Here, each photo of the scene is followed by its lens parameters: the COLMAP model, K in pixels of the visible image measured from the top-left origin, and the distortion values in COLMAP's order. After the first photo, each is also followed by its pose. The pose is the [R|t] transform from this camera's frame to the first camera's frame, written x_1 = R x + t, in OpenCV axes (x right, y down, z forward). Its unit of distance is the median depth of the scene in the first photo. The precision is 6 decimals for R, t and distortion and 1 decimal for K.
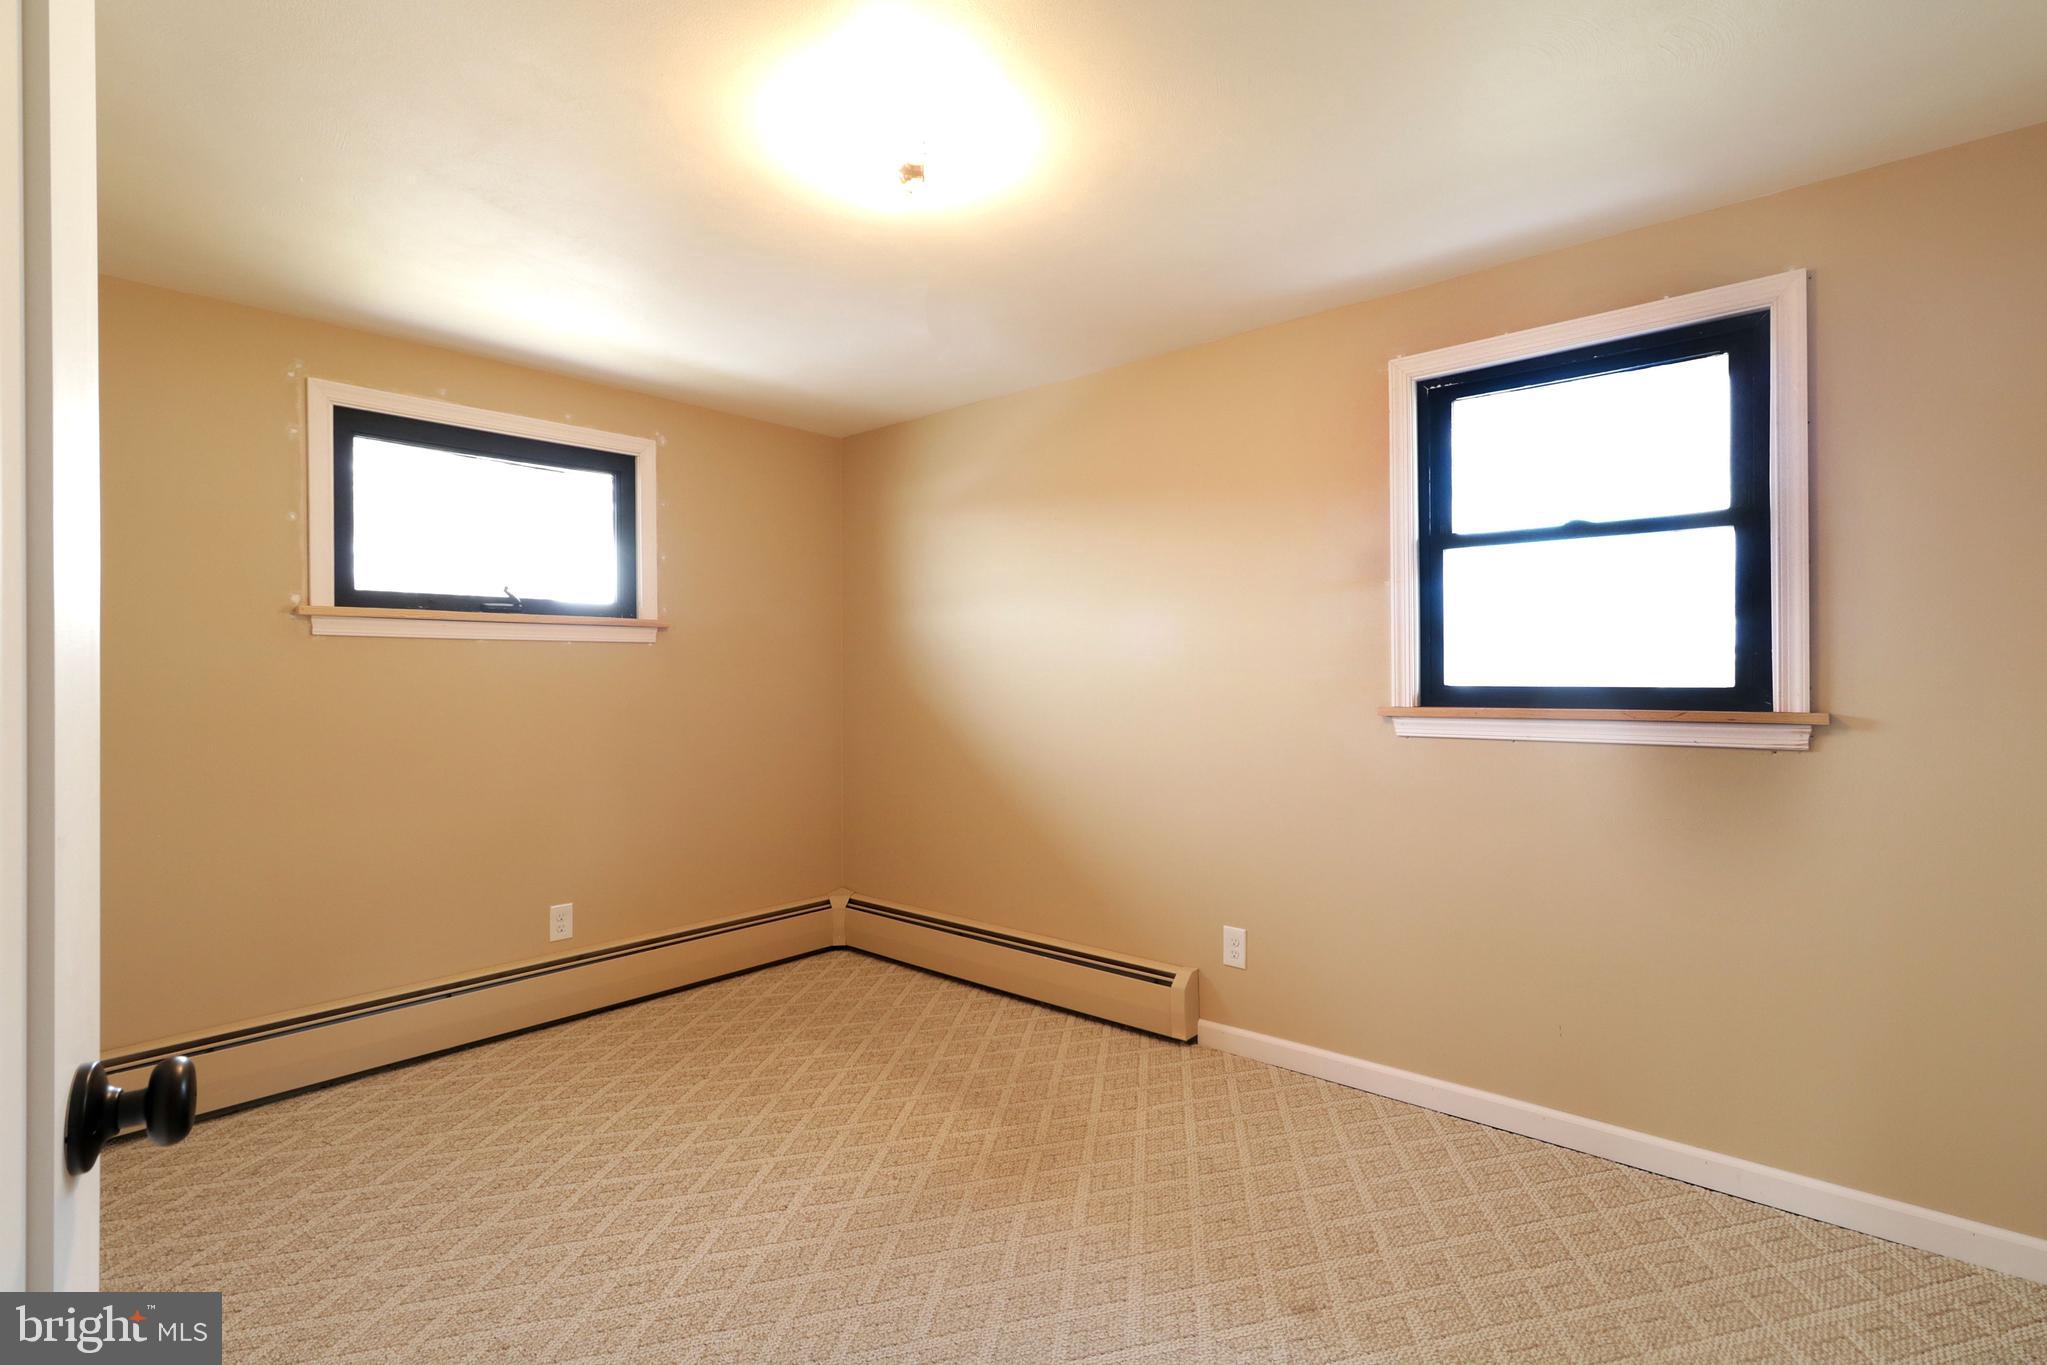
lens RADIAL K [[967.9, 0, 1019.7], [0, 967.9, 676.0], [0, 0, 1]] dist [0.006607, 0.000181]
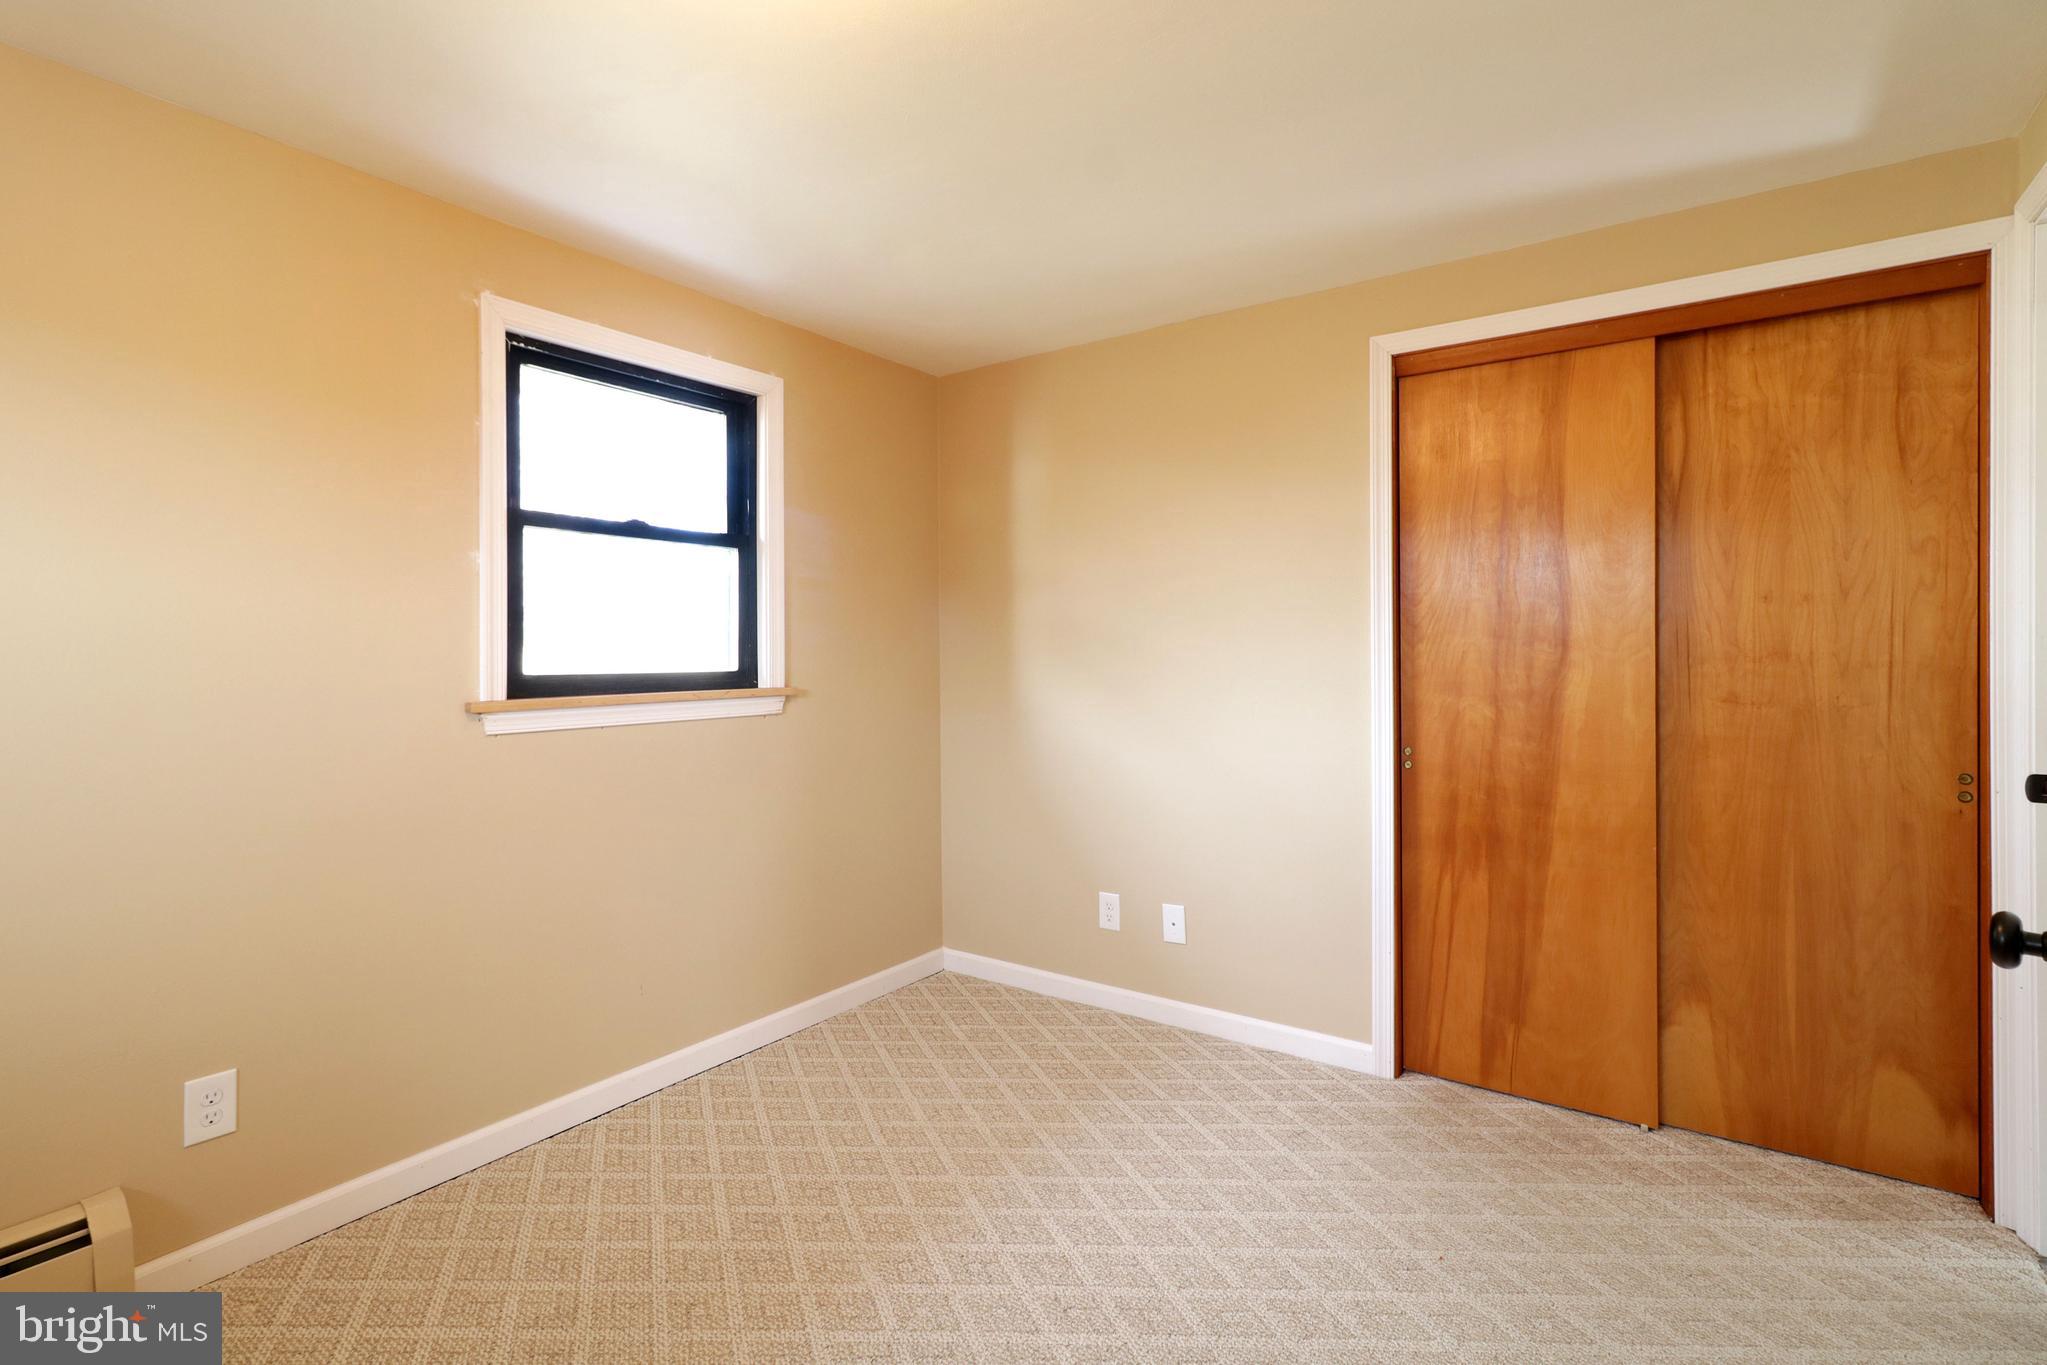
lens RADIAL K [[967.9, 0, 1020.5], [0, 967.9, 666.7], [0, 0, 1]] dist [0.006607, 0.000181]
pose [[-0.103478, -0.006610, 0.994610, -0.564410], [0.010492, 0.999915, 0.007737, -0.000240], [-0.994576, 0.011236, -0.103400, 0.690315]]
